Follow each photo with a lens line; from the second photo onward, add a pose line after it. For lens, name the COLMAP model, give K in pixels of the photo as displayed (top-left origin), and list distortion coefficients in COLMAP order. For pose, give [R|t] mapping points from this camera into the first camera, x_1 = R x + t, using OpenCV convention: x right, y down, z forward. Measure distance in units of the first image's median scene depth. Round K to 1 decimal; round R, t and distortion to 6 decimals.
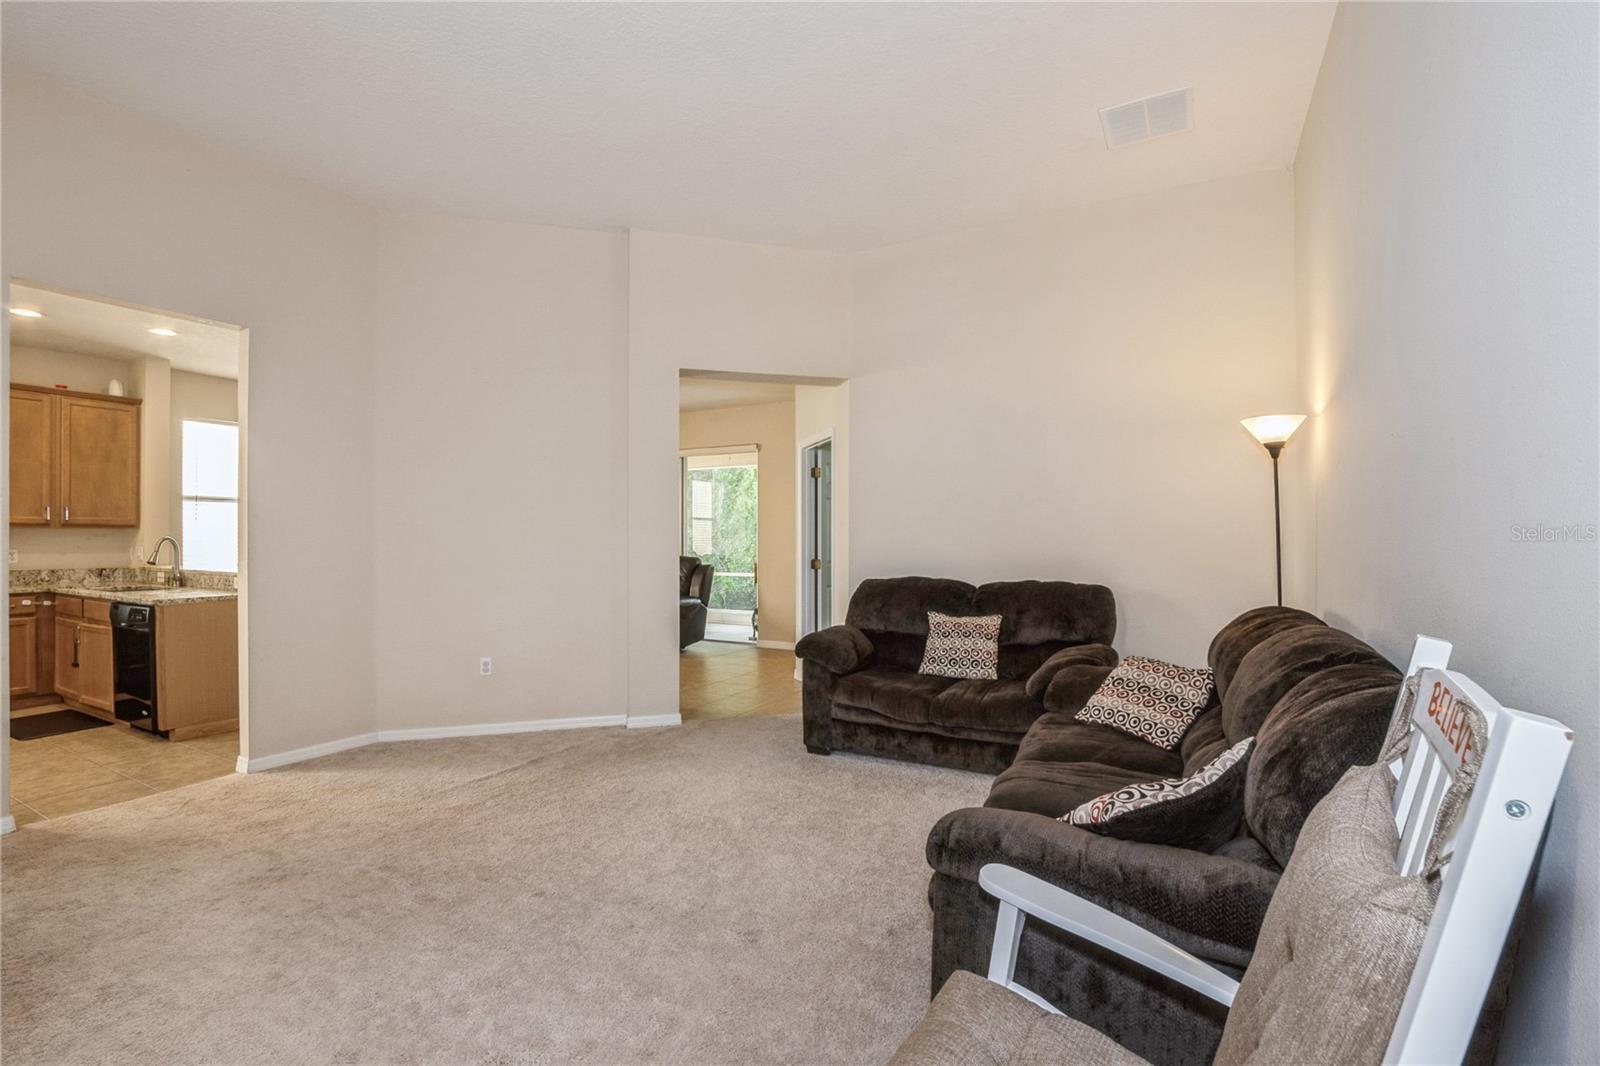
lens RADIAL K [[711.8, 0, 799.3], [0, 711.8, 539.9], [0, 0, 1]] dist [-0.037526, 0.007044]
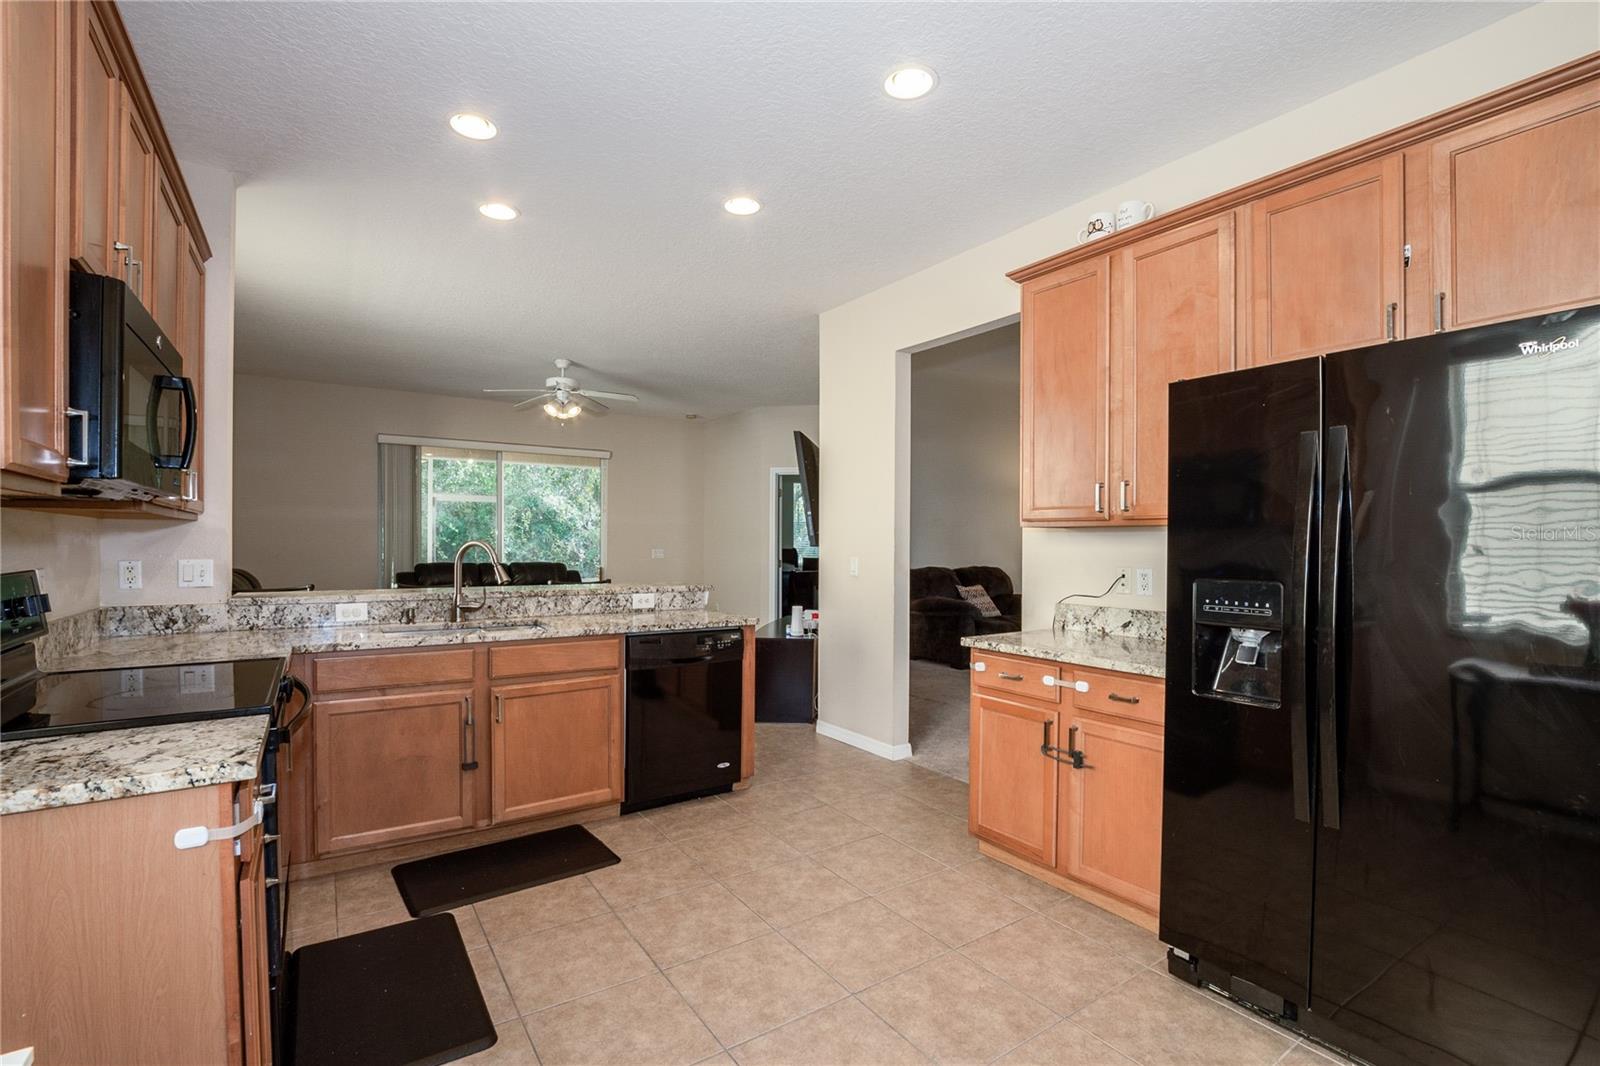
lens RADIAL K [[711.8, 0, 783.5], [0, 711.8, 544.6], [0, 0, 1]] dist [-0.037526, 0.007044]
pose [[0.466339, 0.000373, 0.884606, -1.238181], [-0.002628, 0.999996, 0.000964, -0.001876], [-0.884602, -0.002775, 0.466339, 0.425382]]
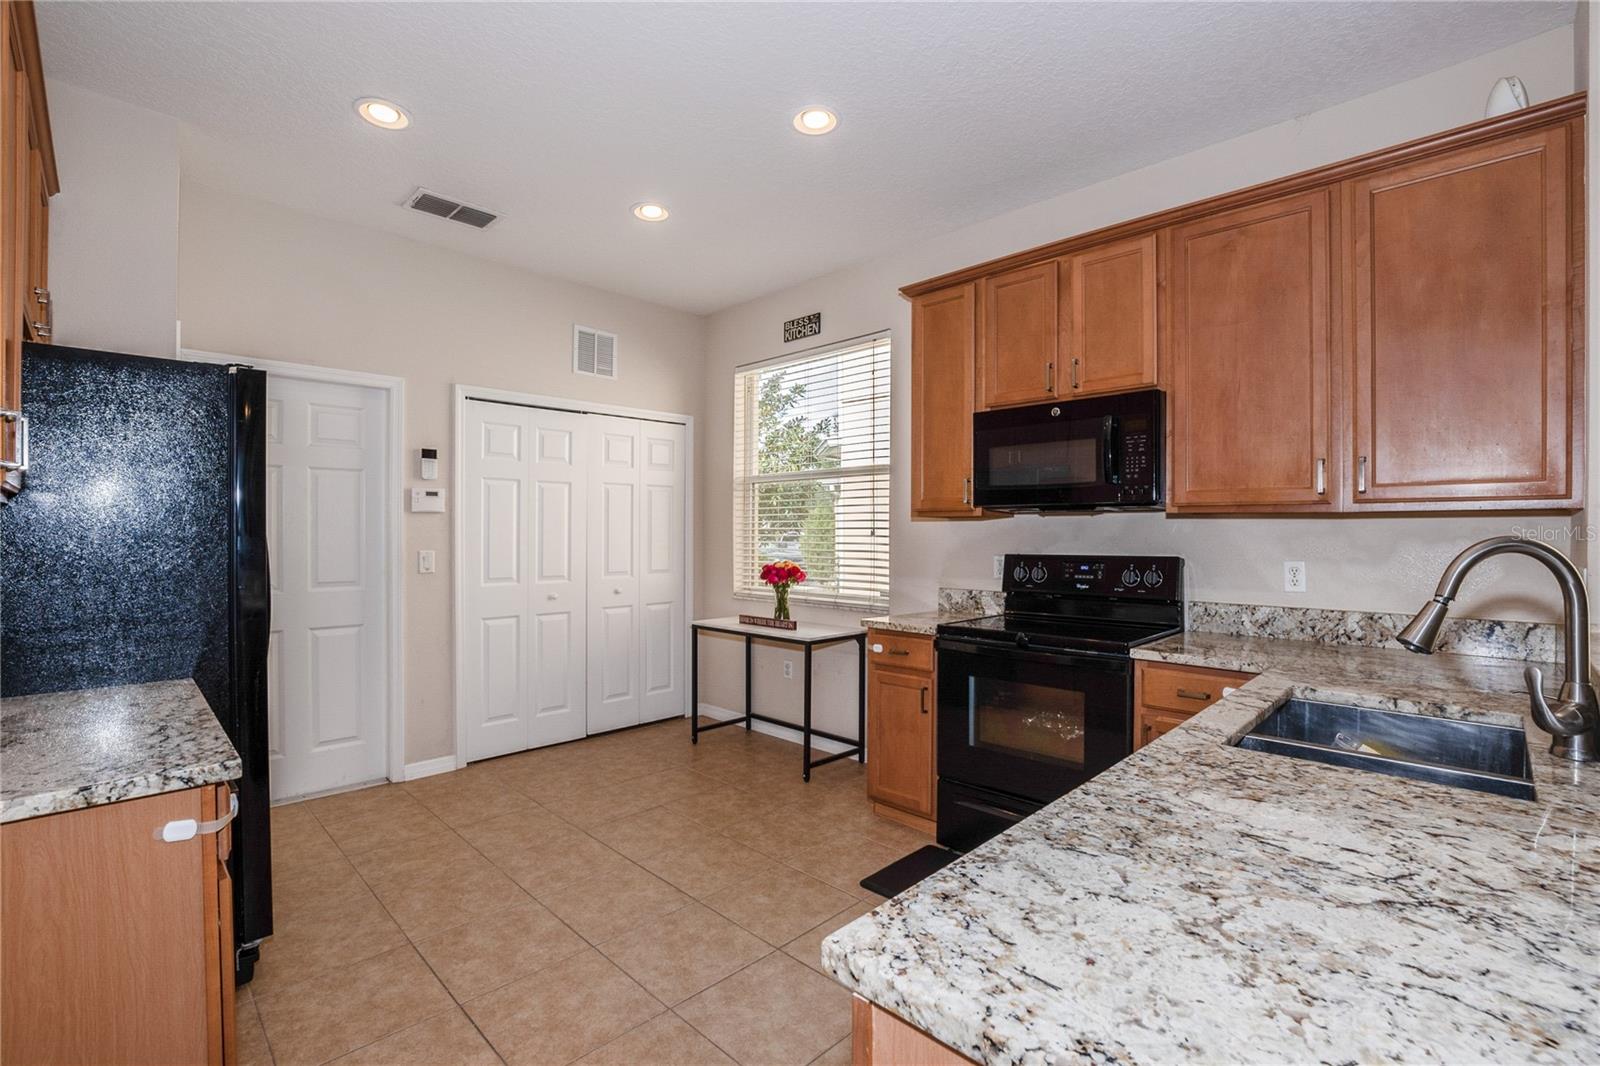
lens RADIAL K [[711.8, 0, 796.9], [0, 711.8, 537.2], [0, 0, 1]] dist [-0.037526, 0.007044]
pose [[-0.271822, 0.006882, -0.962323, -0.575933], [-0.004581, 0.999954, 0.008445, -0.004863], [0.962337, 0.006704, -0.271778, 0.766934]]
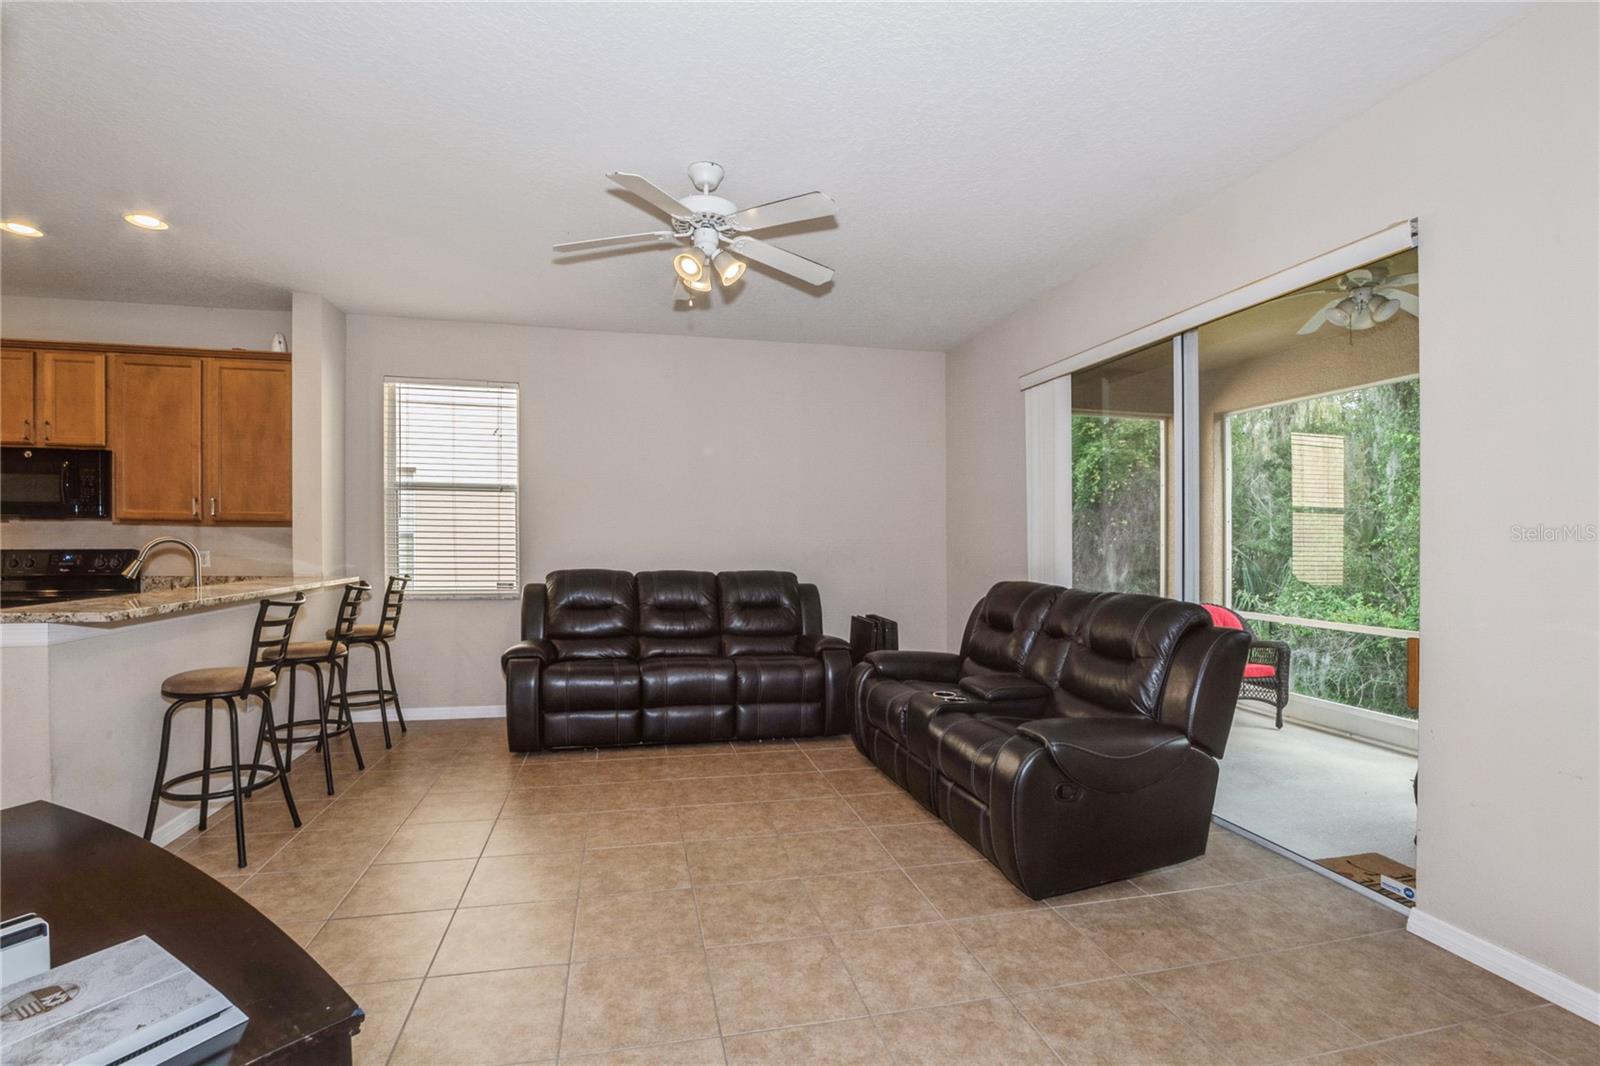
lens RADIAL K [[711.8, 0, 790.9], [0, 711.8, 555.0], [0, 0, 1]] dist [-0.037526, 0.007044]
pose [[0.661457, 0.023396, -0.749618, -0.026503], [-0.011144, 0.999710, 0.021369, -0.006917], [0.749900, -0.005781, 0.661526, 0.928653]]
